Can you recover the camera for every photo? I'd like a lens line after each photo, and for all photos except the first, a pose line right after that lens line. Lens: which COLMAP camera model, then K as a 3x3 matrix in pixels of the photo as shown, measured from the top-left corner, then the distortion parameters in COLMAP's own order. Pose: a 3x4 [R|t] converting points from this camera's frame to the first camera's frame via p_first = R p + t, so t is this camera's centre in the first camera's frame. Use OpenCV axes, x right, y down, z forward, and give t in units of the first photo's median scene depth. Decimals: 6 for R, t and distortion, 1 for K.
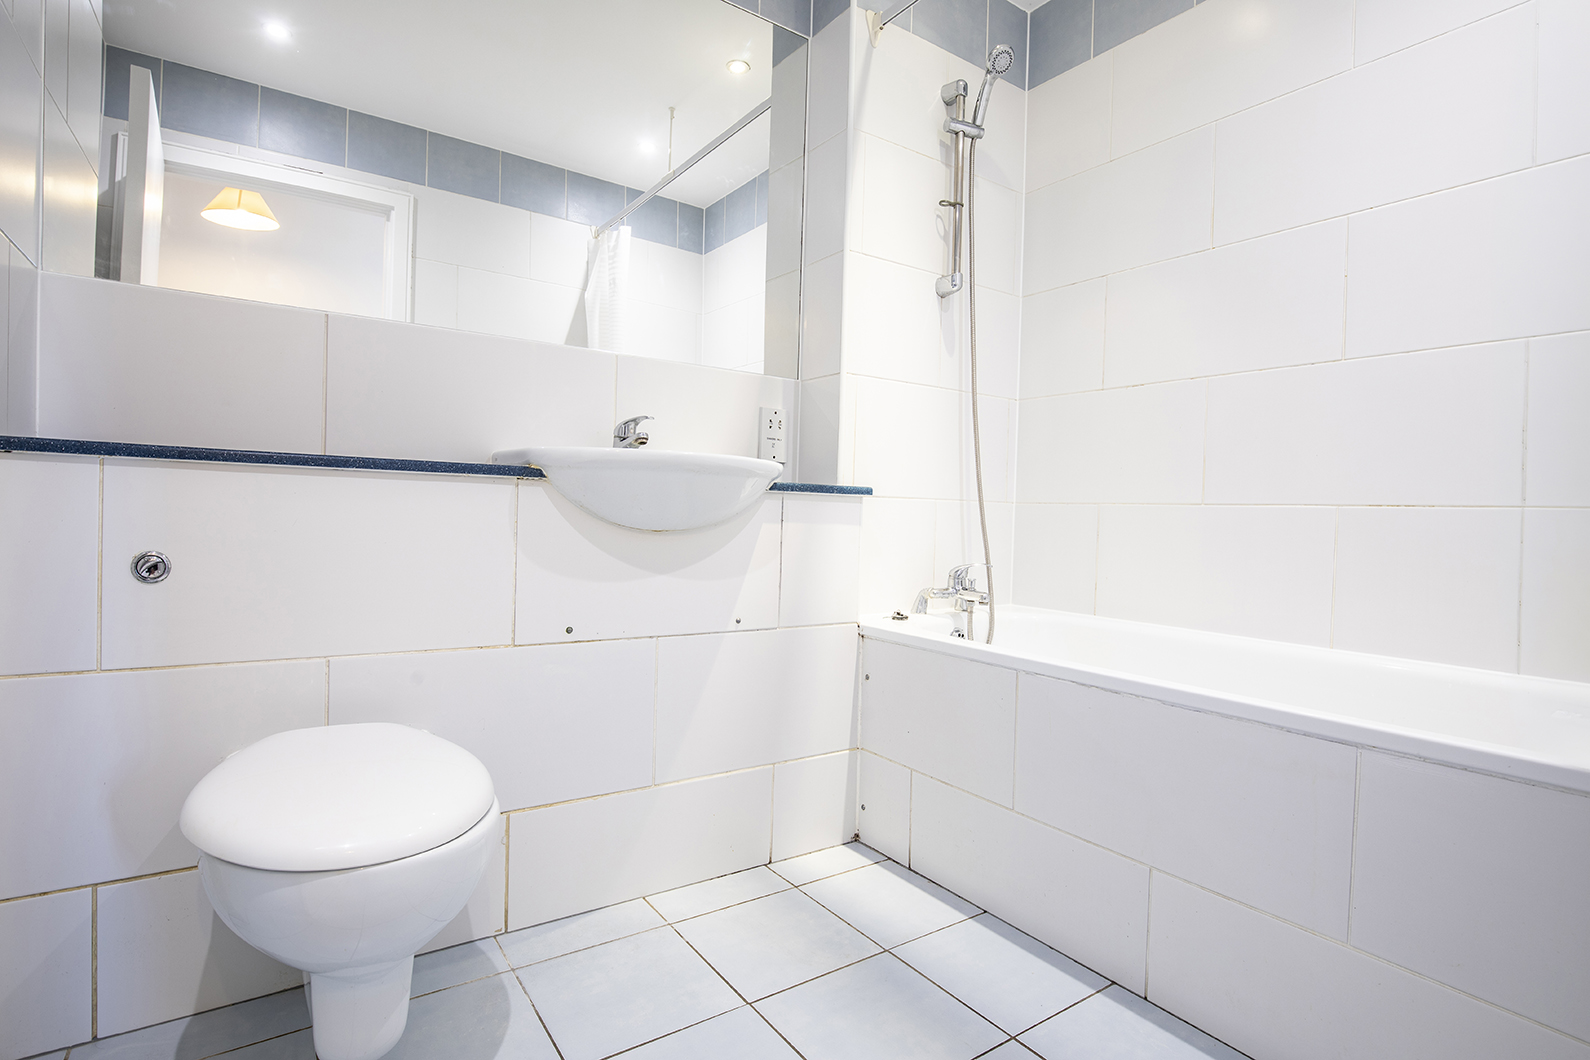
lens RADIAL K [[788.2, 0, 794.5], [0, 788.2, 528.1], [0, 0, 1]] dist [-0.000509, 0.001617]
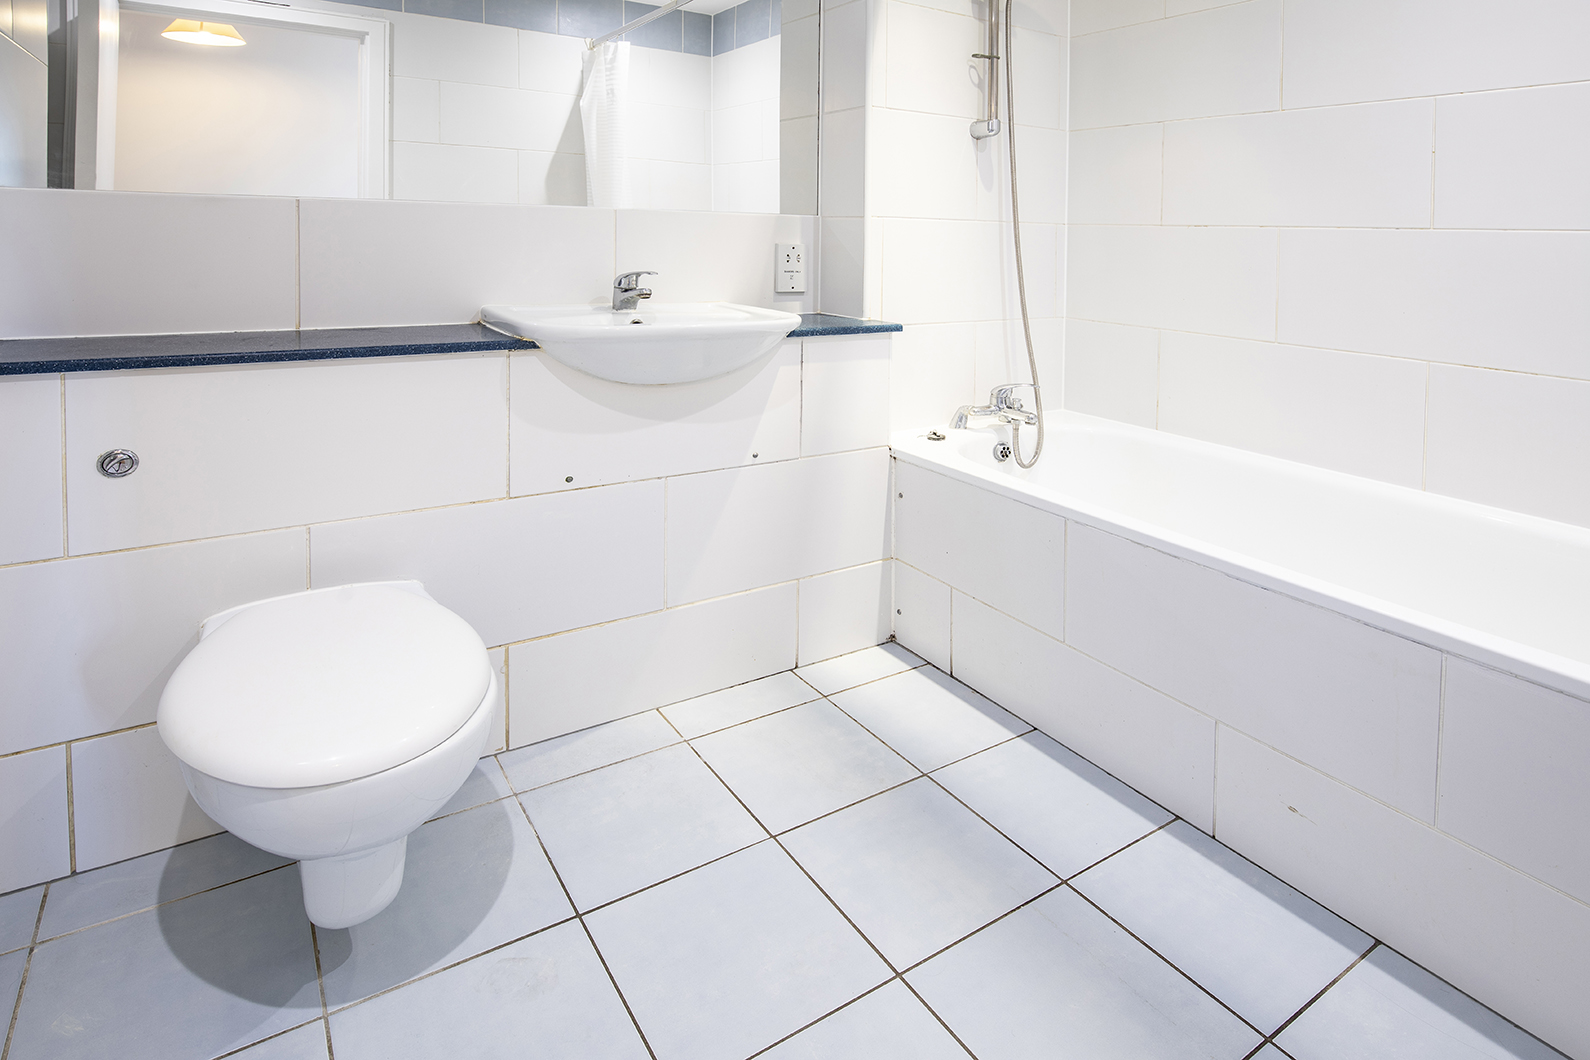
lens RADIAL K [[844.8, 0, 775.2], [0, 844.8, 663.5], [0, 0, 1]] dist [0.000213, -0.001647]
pose [[0.999634, -0.006856, -0.026168, -0.023723], [0.007690, 0.999461, 0.031916, 0.310008], [0.025935, -0.032106, 0.999148, 0.026023]]
